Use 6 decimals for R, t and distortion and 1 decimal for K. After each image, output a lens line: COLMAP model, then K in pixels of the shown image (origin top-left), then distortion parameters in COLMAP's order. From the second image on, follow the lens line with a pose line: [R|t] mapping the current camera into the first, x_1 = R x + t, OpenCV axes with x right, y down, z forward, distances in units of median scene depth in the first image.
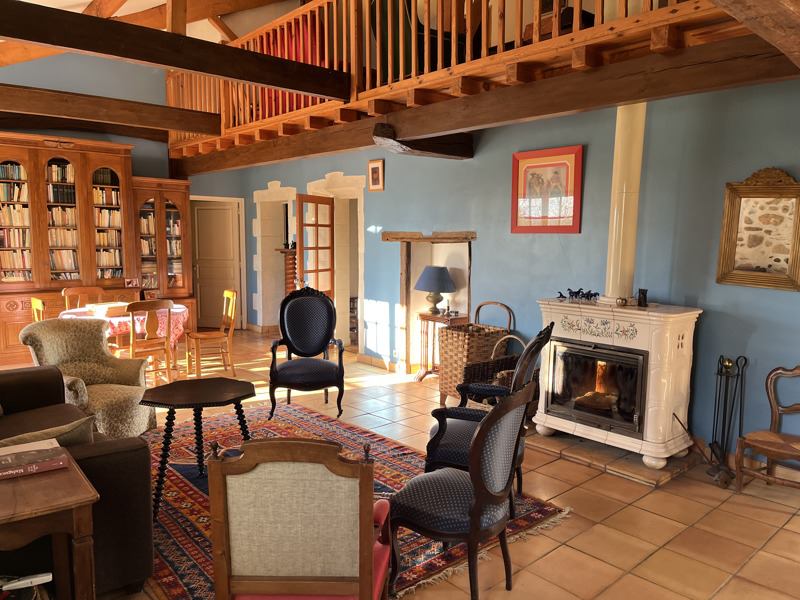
lens RADIAL K [[604.6, 0, 405.4], [0, 604.6, 305.9], [0, 0, 1]] dist [0.014059, -0.008041]
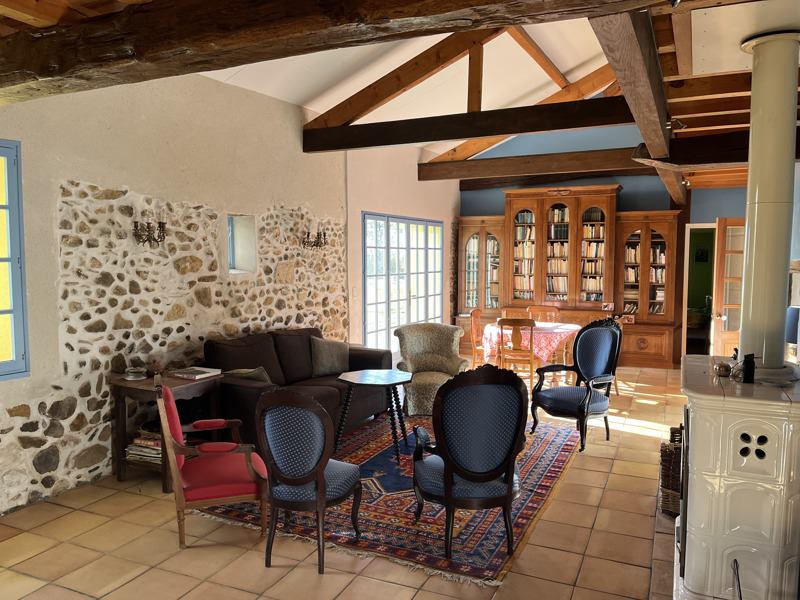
lens RADIAL K [[604.6, 0, 406.8], [0, 604.6, 300.4], [0, 0, 1]] dist [0.014059, -0.008041]
pose [[0.388061, 0.053987, -0.920051, 0.454955], [-0.101083, 0.994754, 0.015735, -0.031035], [0.916074, 0.086895, 0.391482, 0.231770]]
